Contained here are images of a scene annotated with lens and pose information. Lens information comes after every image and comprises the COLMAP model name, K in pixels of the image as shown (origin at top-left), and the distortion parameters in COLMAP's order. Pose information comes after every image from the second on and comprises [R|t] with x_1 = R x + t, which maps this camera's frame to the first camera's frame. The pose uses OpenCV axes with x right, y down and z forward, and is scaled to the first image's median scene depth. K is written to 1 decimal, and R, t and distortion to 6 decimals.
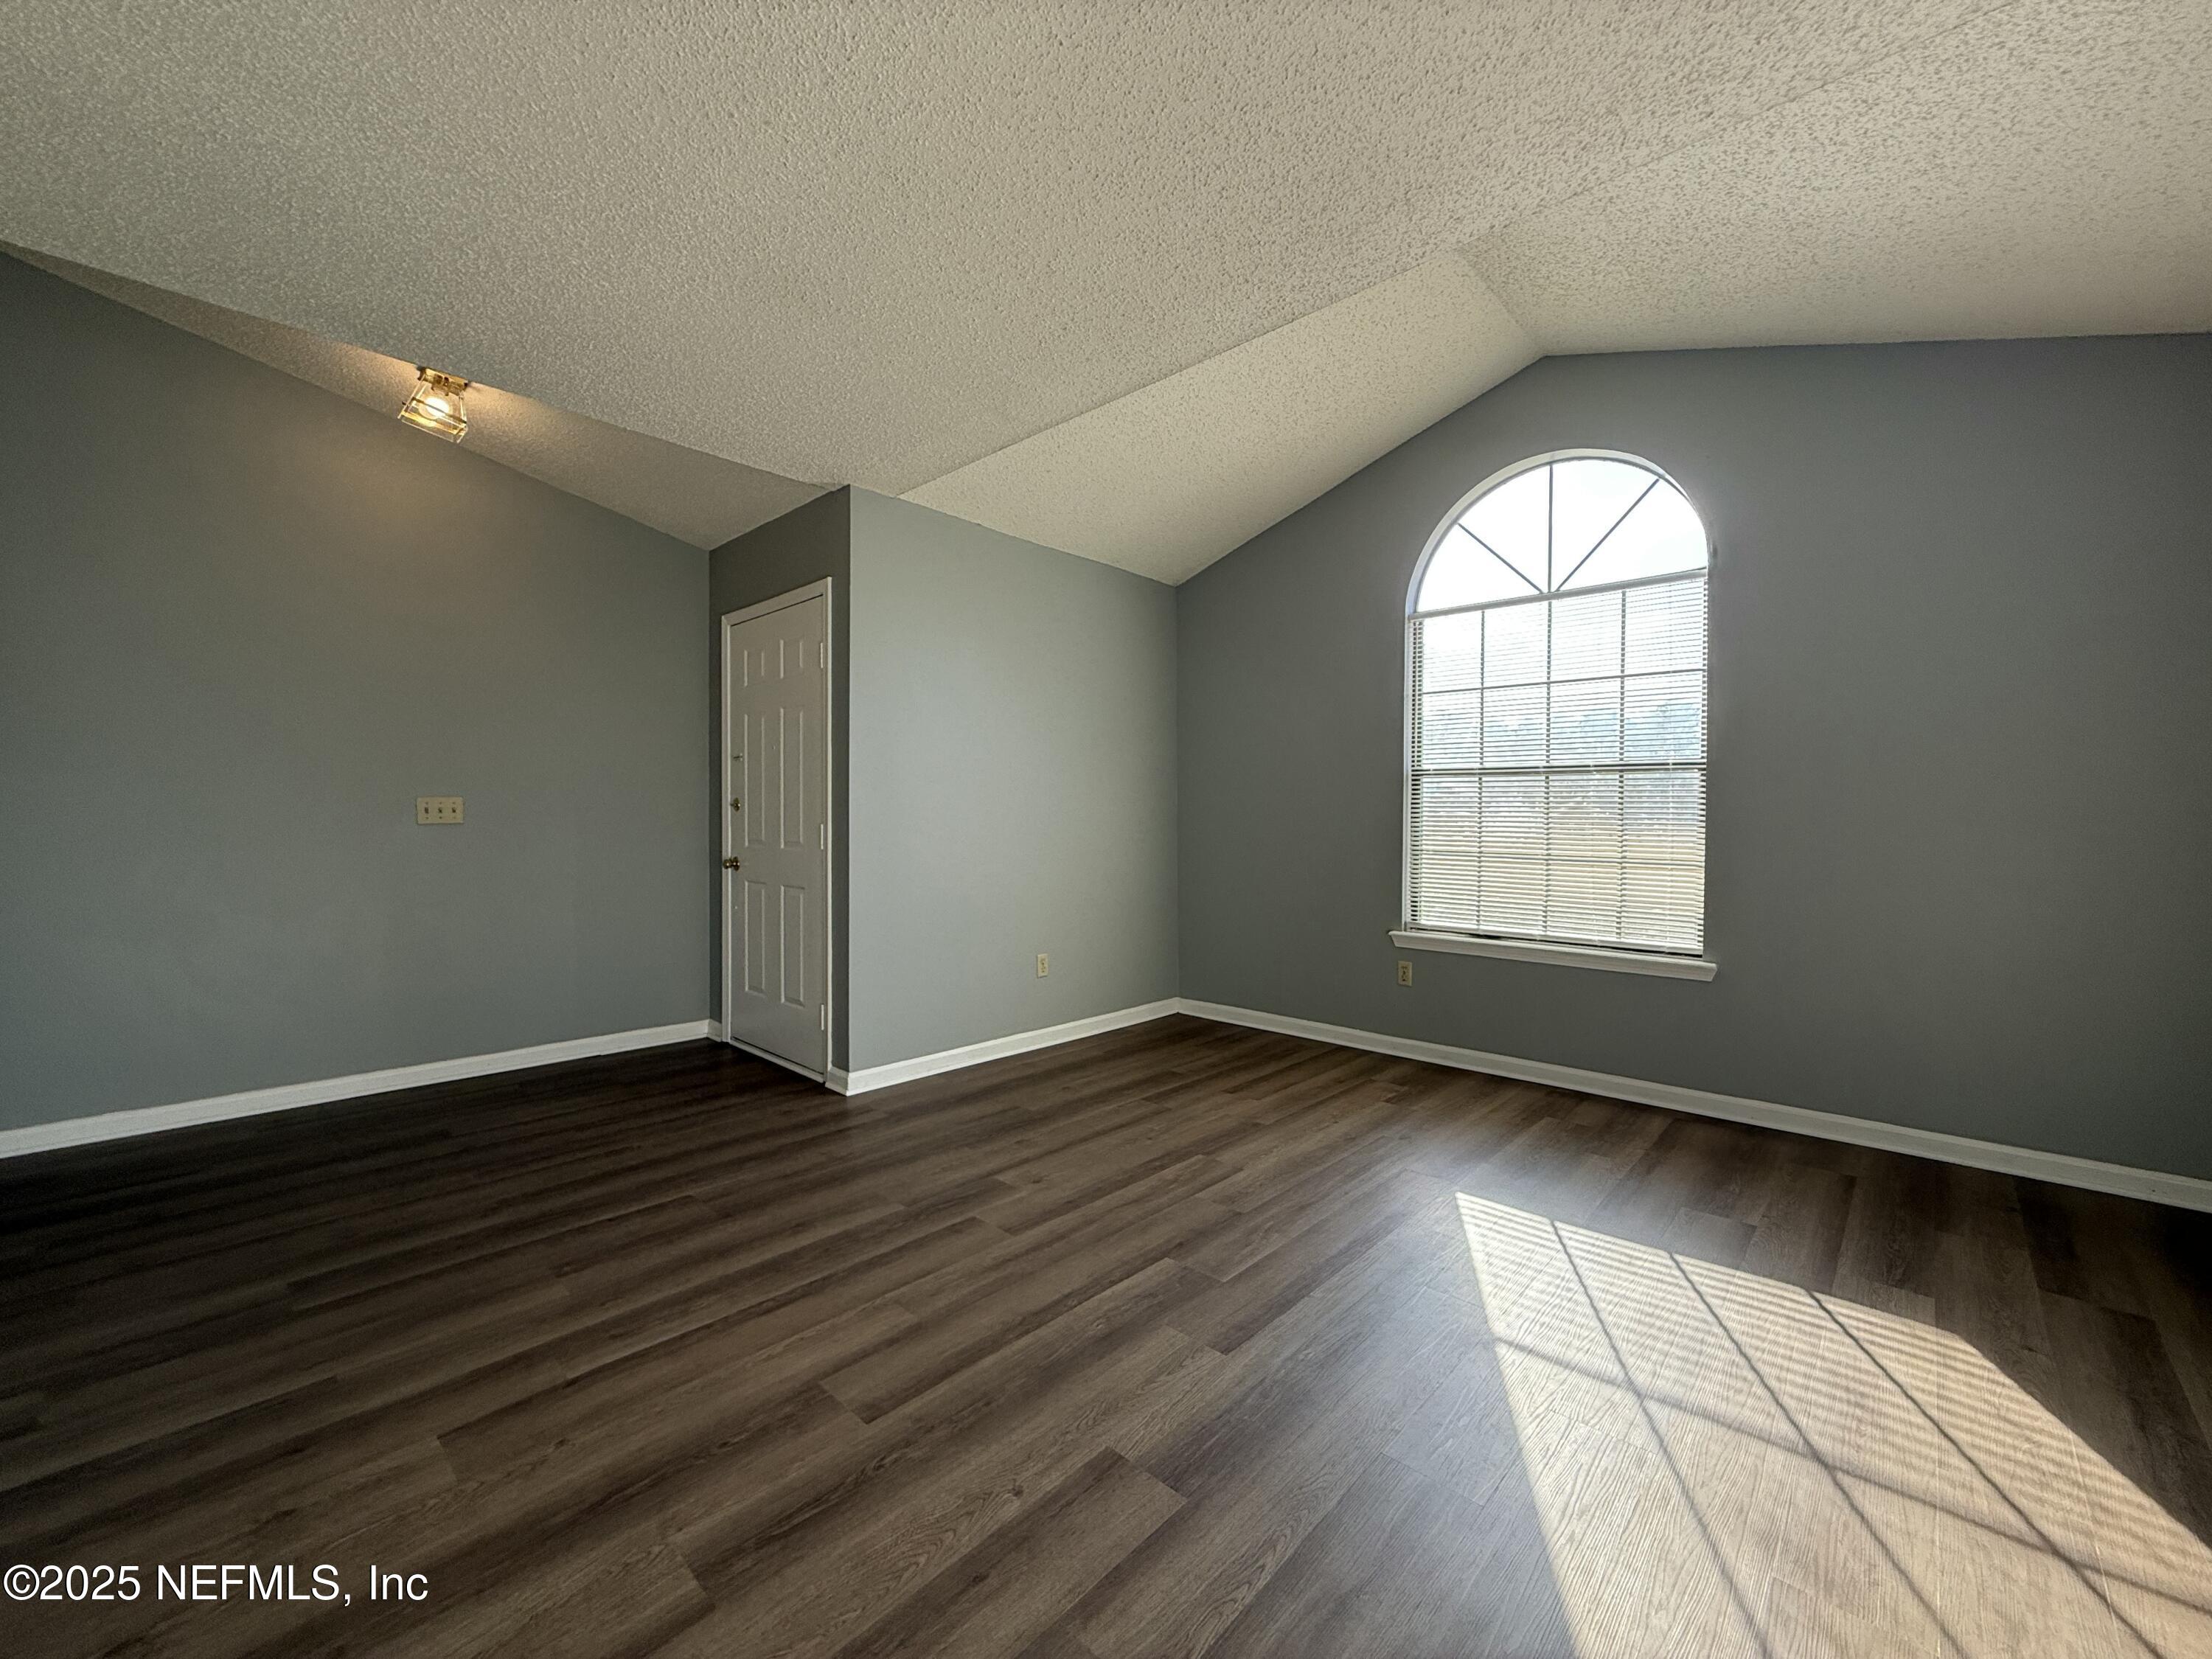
lens RADIAL K [[881.3, 0, 1116.2], [0, 881.3, 834.6], [0, 0, 1]] dist [-0.003689, 0.000333]
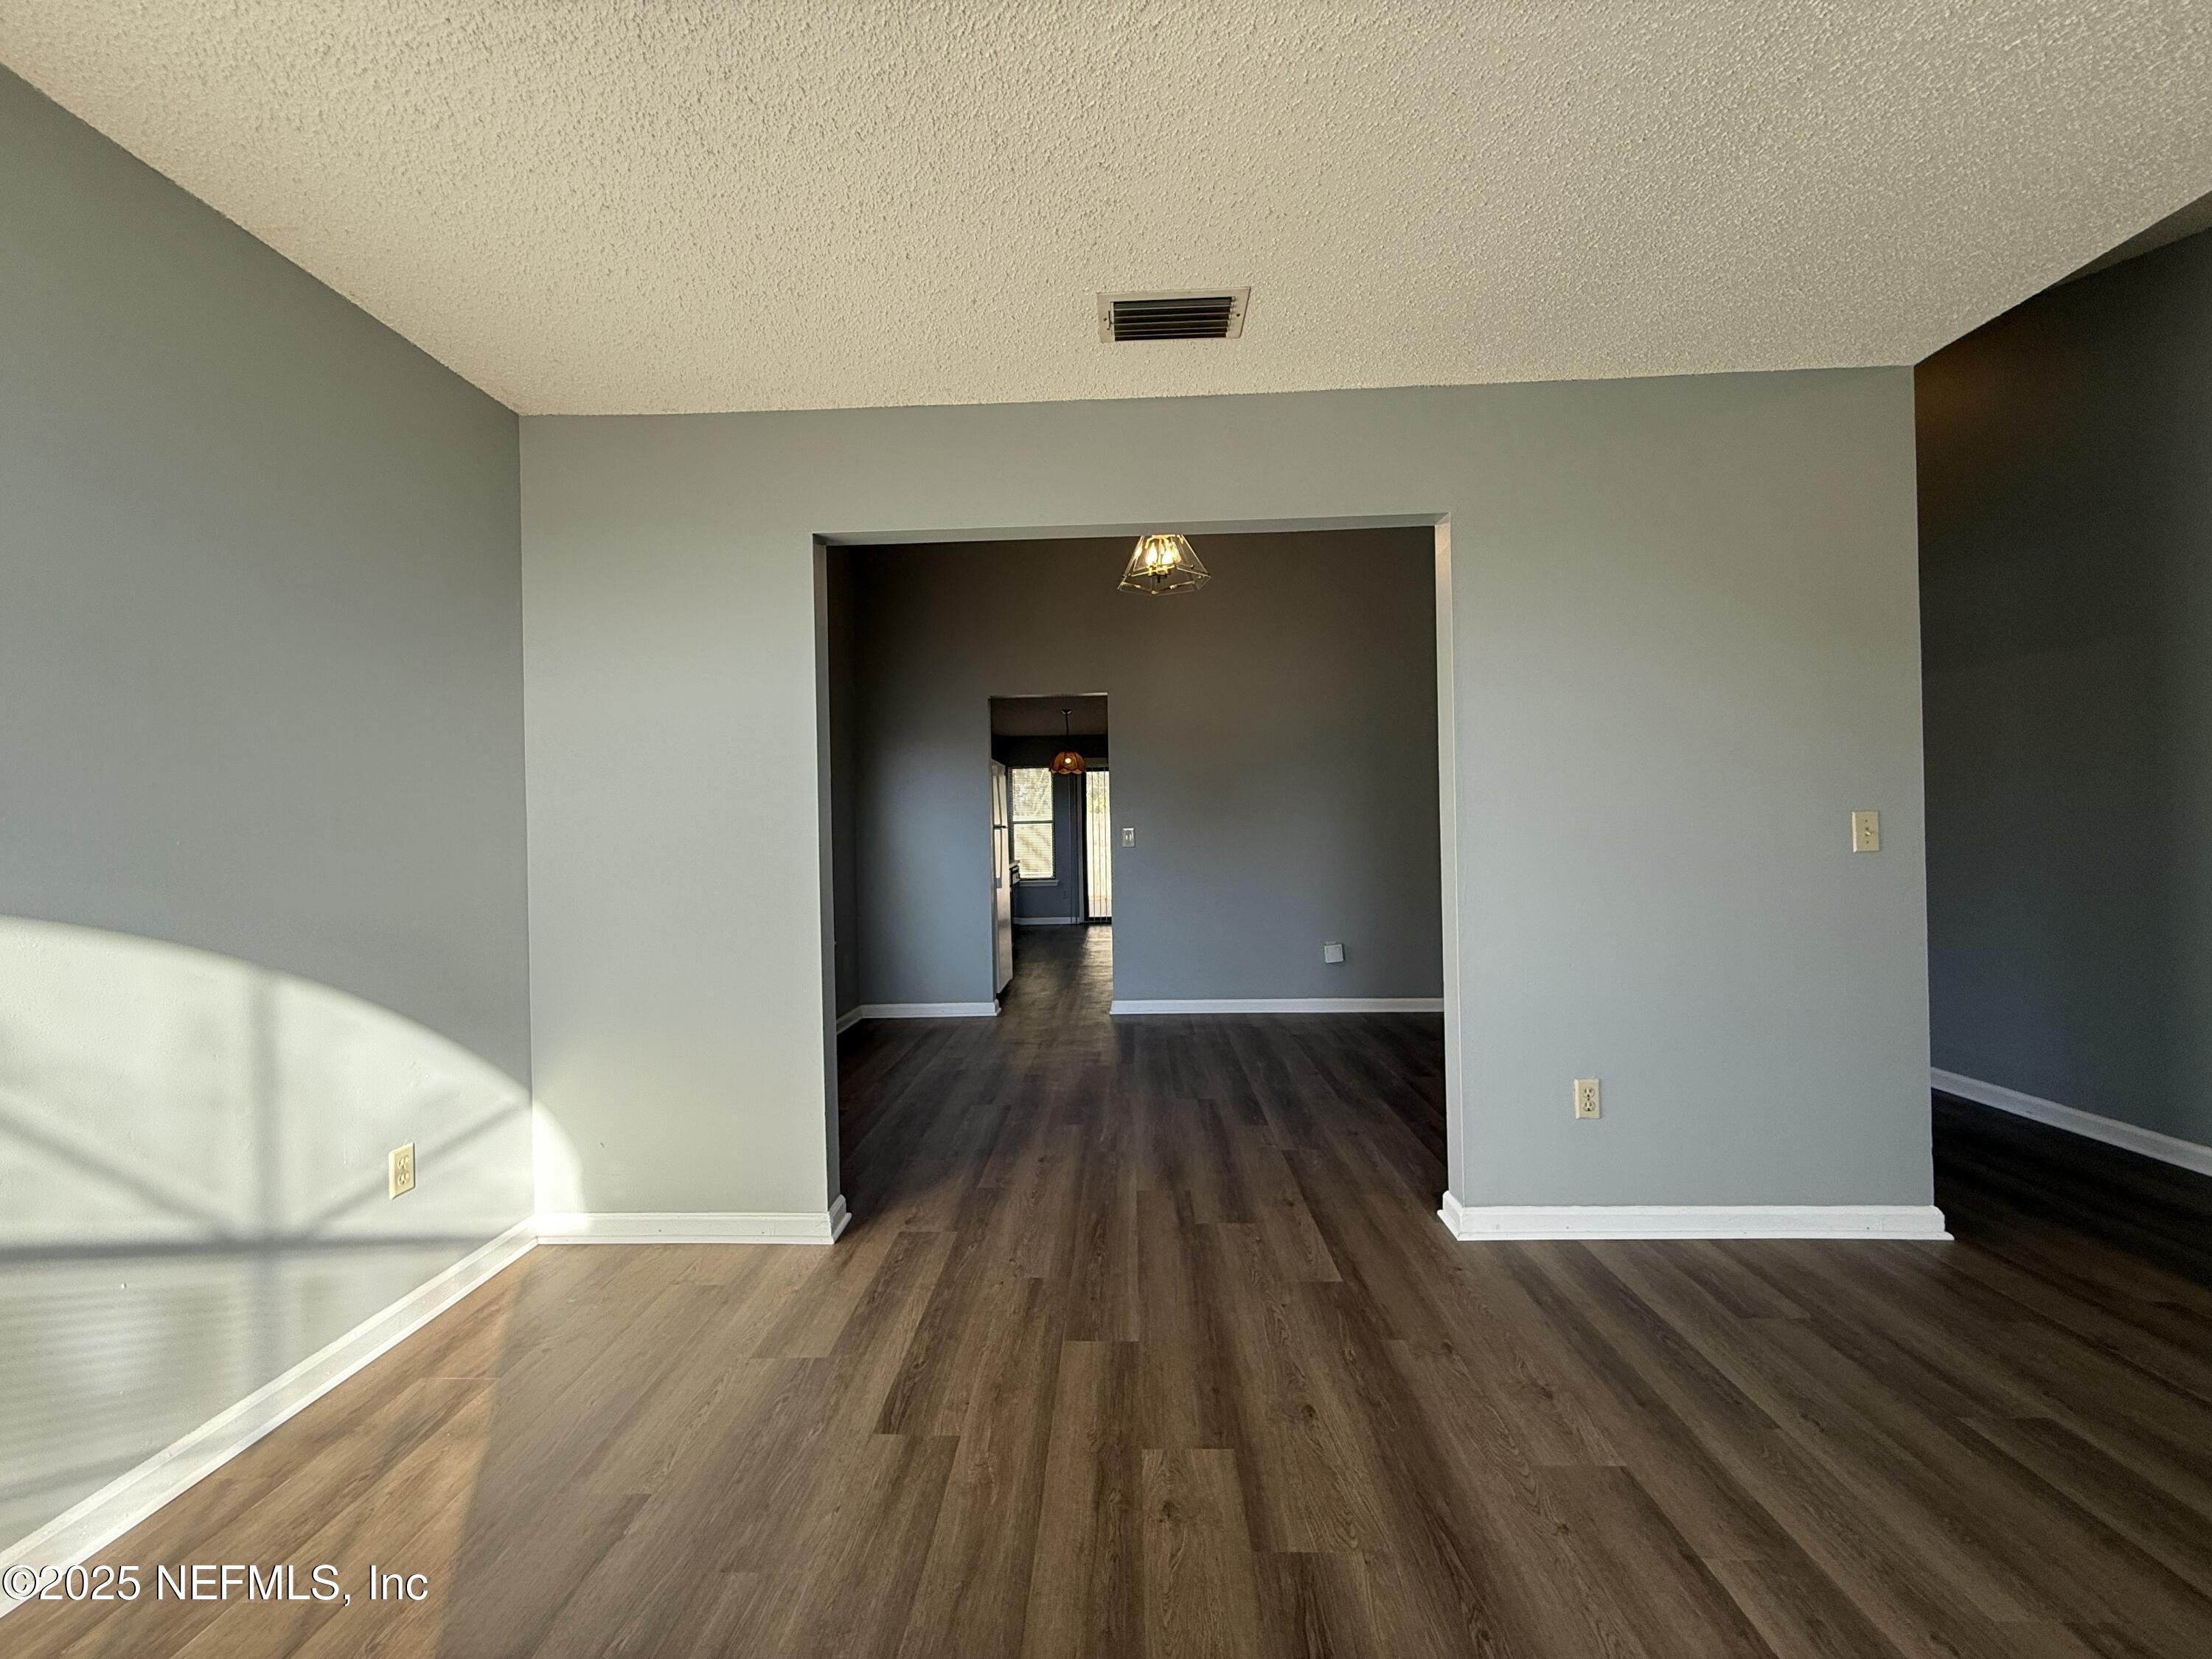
lens RADIAL K [[881.3, 0, 1098.8], [0, 881.3, 827.9], [0, 0, 1]] dist [-0.003689, 0.000333]
pose [[-0.759675, 0.008087, -0.650252, 0.195668], [-0.001129, 0.999905, 0.013755, -0.040288], [0.650302, 0.011183, -0.759594, 0.756293]]
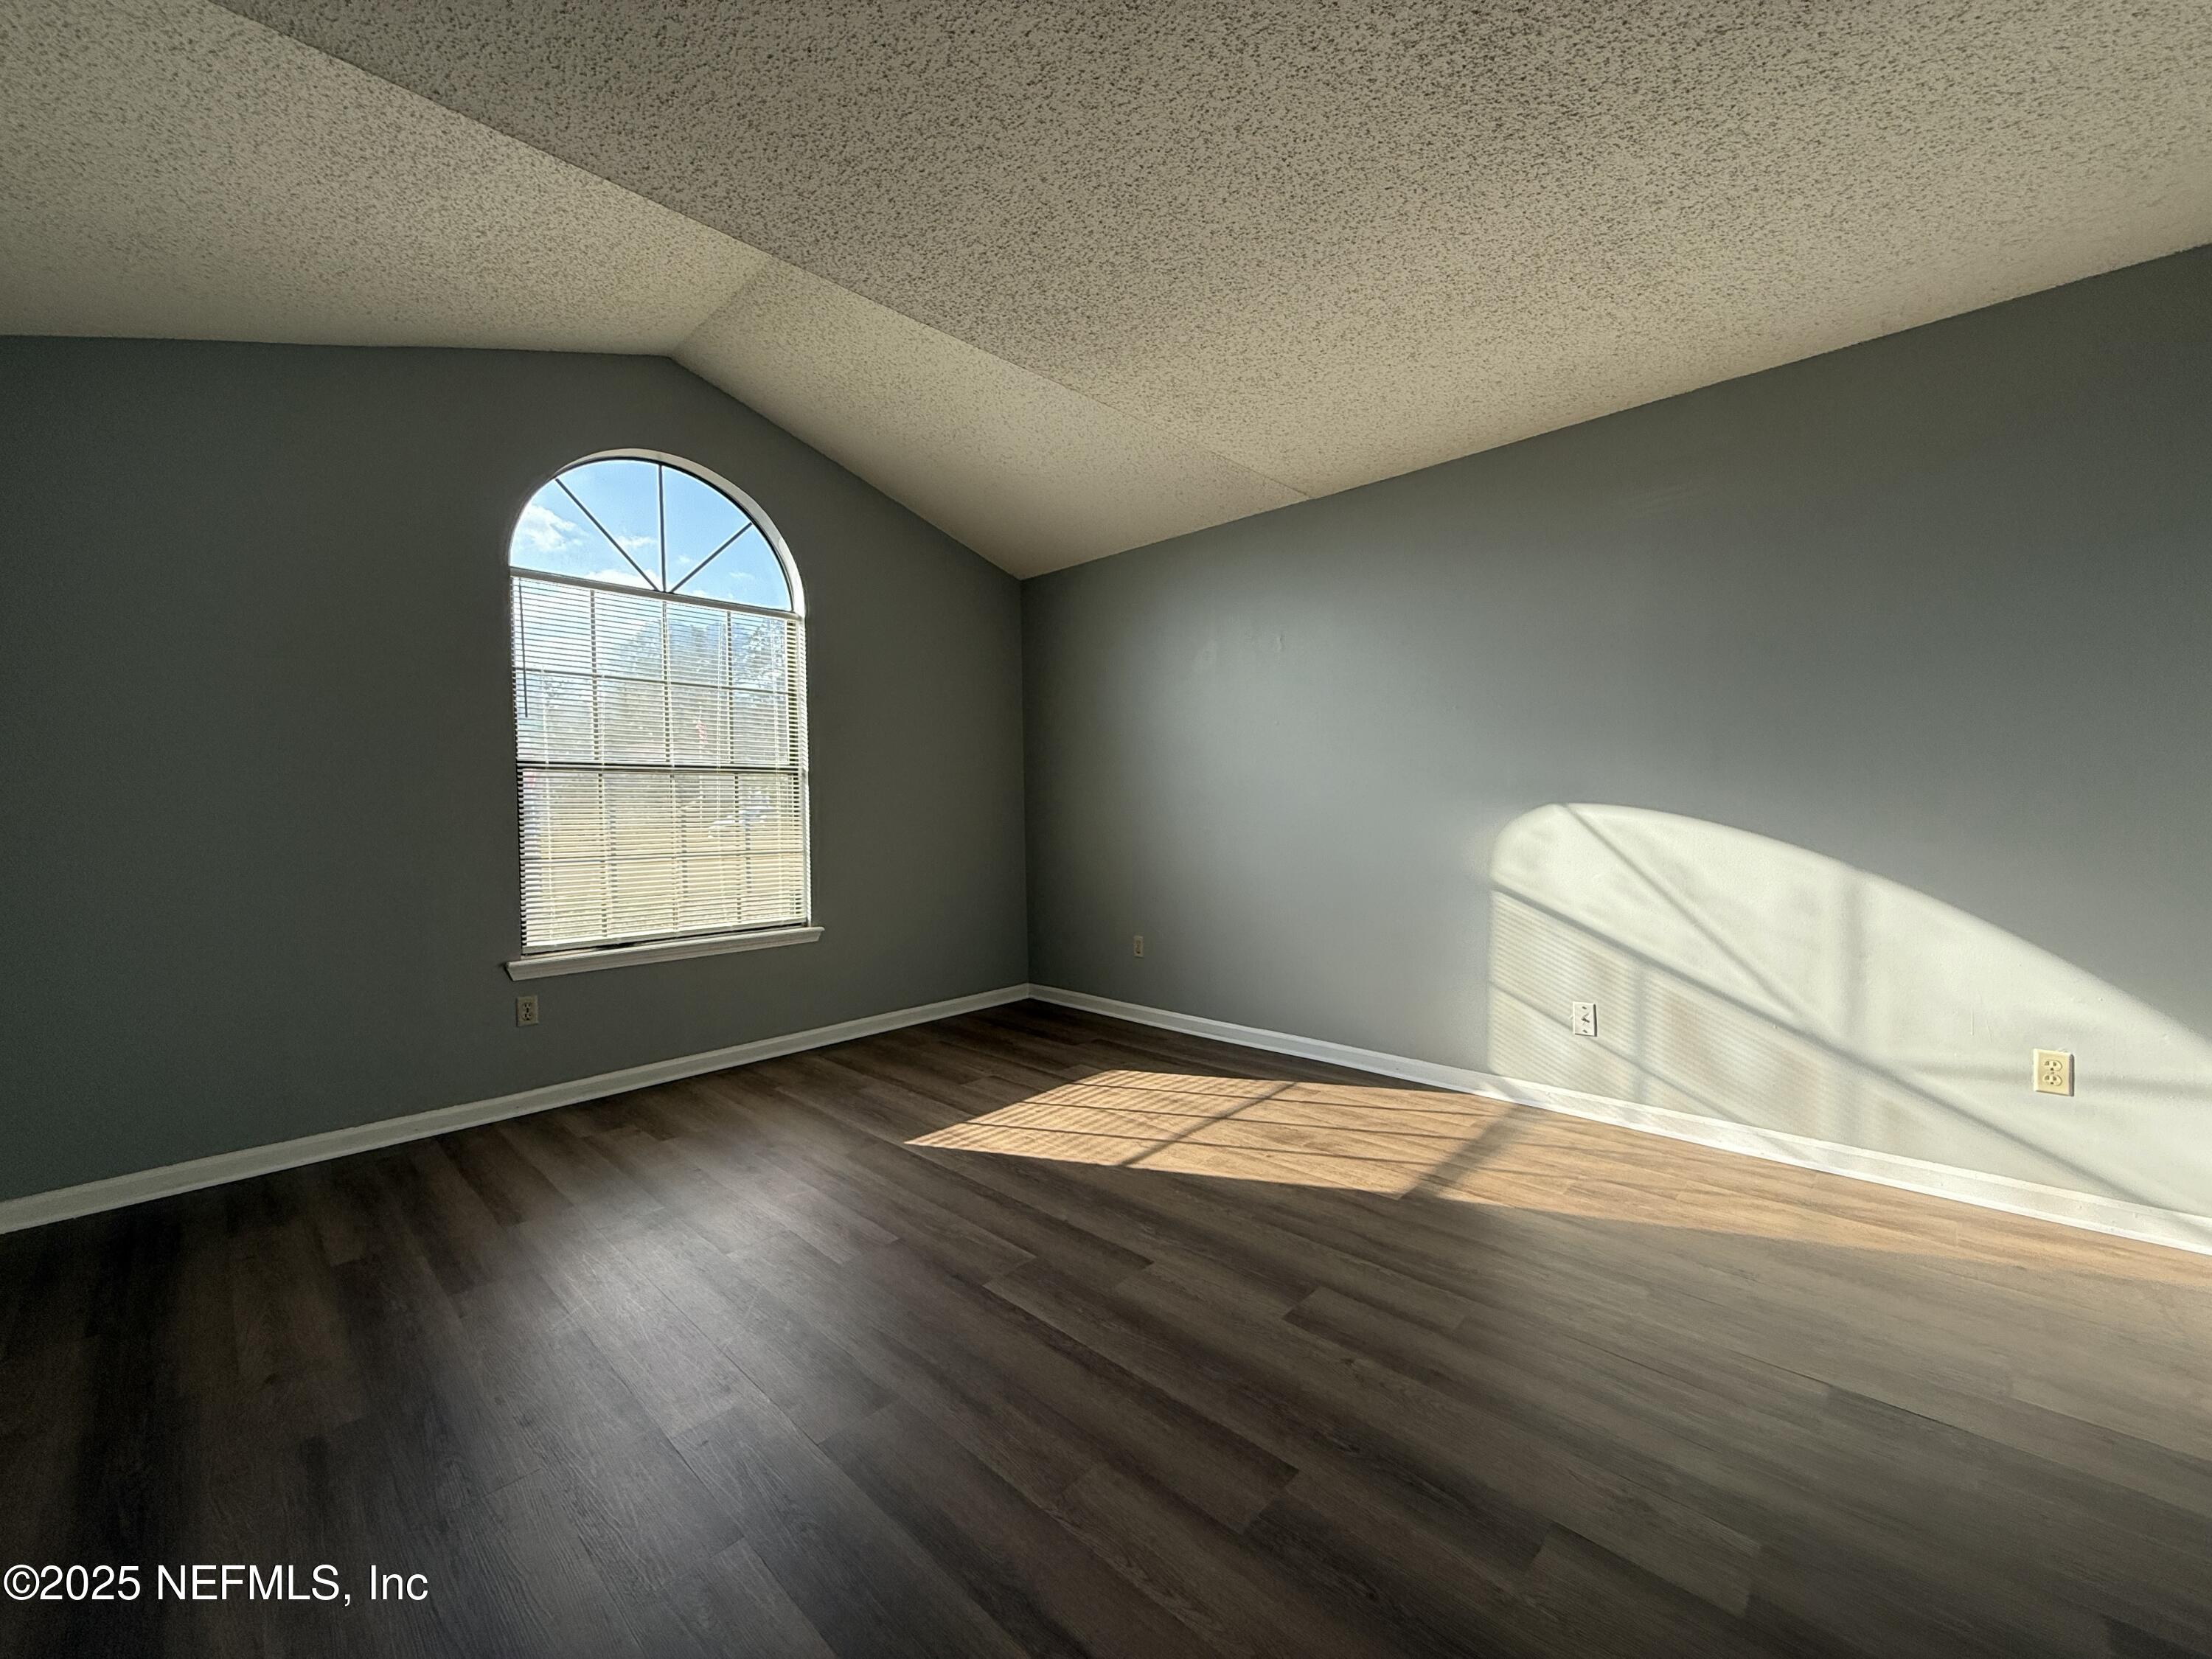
lens RADIAL K [[881.3, 0, 1082.8], [0, 881.3, 823.2], [0, 0, 1]] dist [-0.003689, 0.000333]
pose [[0.017785, -0.023904, 0.999556, -0.679293], [0.032851, 0.999188, 0.023310, -0.024720], [-0.999302, 0.032422, 0.018556, 0.672556]]
